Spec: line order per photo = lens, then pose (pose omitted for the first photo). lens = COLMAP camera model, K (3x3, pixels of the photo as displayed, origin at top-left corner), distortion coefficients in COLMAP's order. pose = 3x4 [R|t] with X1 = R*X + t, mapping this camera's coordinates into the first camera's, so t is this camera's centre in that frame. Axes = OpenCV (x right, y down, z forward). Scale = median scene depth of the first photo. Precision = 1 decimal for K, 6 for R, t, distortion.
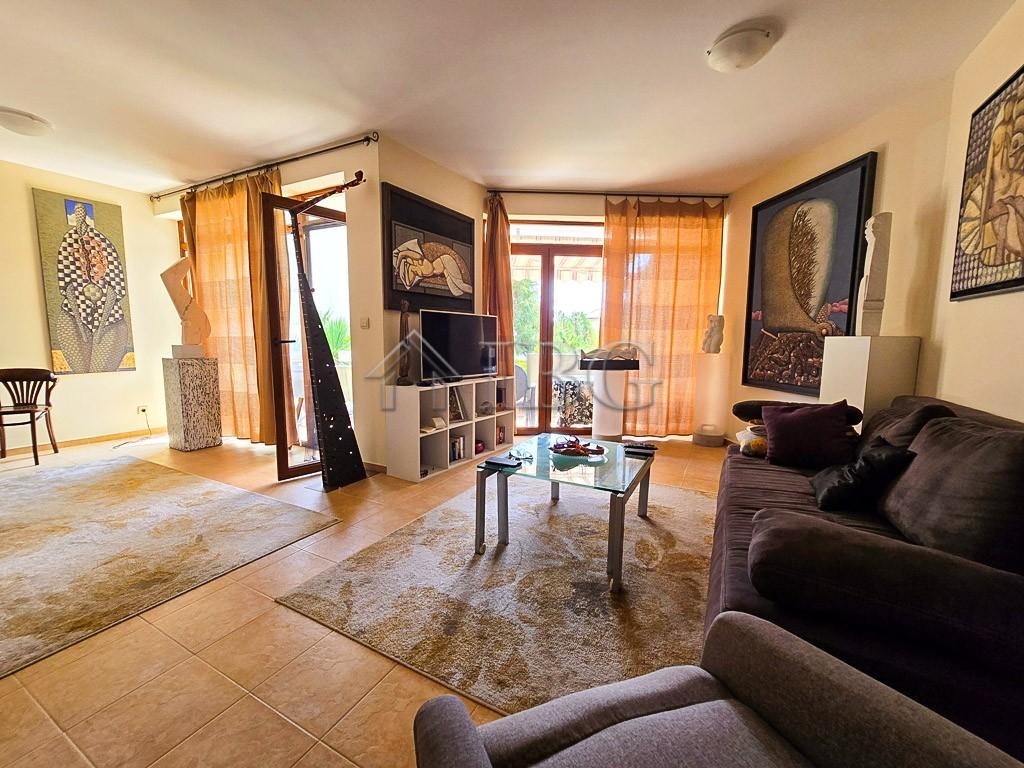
lens RADIAL K [[417.6, 0, 512.5], [0, 417.6, 387.5], [0, 0, 1]] dist [-0.009233, 0.001346]
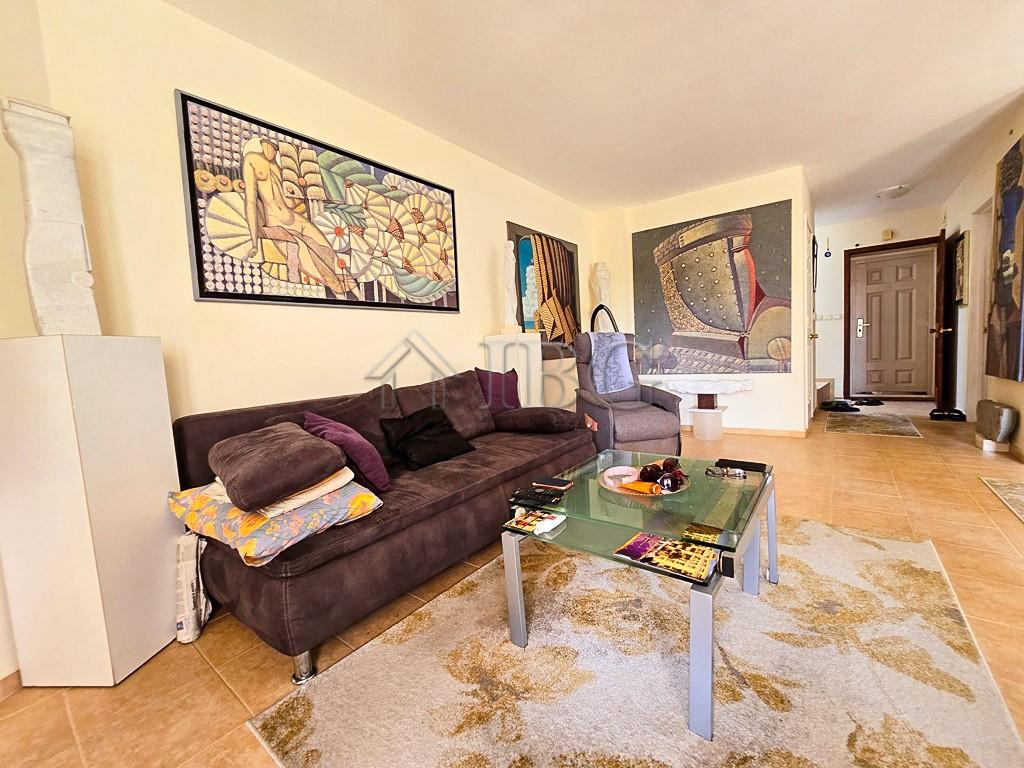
lens RADIAL K [[417.6, 0, 512.0], [0, 417.6, 384.7], [0, 0, 1]] dist [-0.009233, 0.001346]
pose [[-0.982921, 0.035052, 0.180657, 0.171091], [0.071048, 0.977860, 0.196831, -0.106234], [-0.169758, 0.206304, -0.963650, 1.173029]]
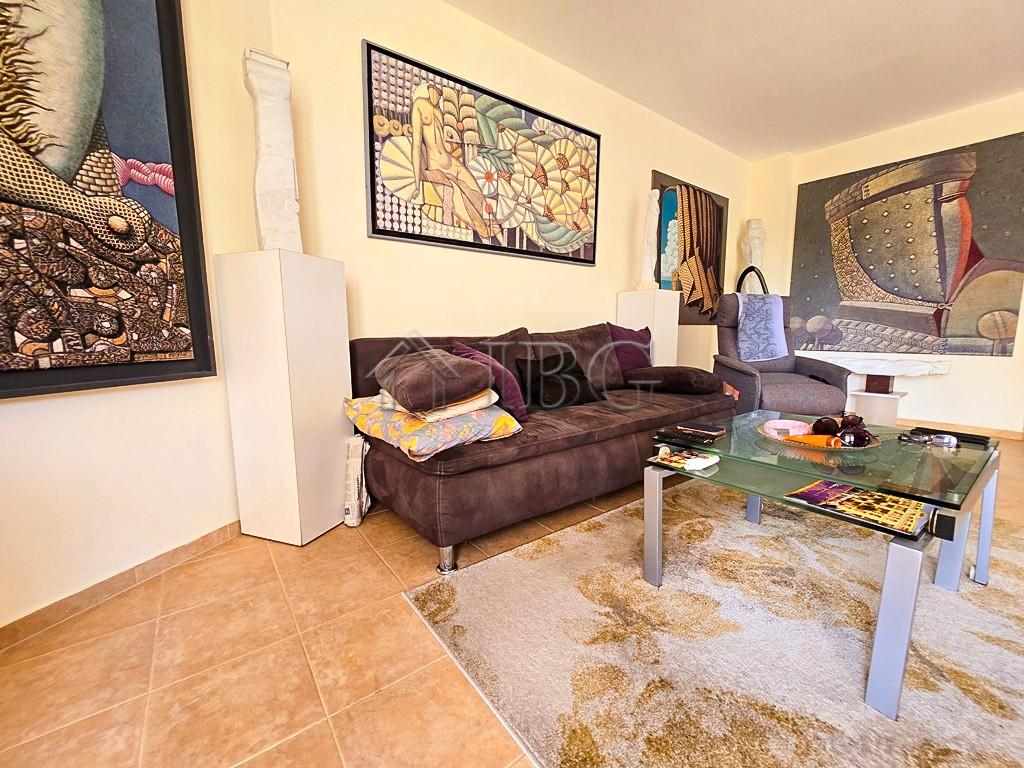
lens RADIAL K [[417.6, 0, 511.7], [0, 417.6, 385.6], [0, 0, 1]] dist [-0.009233, 0.001346]
pose [[-0.901560, -0.059372, 0.428561, 0.211396], [0.048159, 0.970613, 0.235778, -0.055303], [-0.429966, 0.233207, -0.872206, 1.190624]]
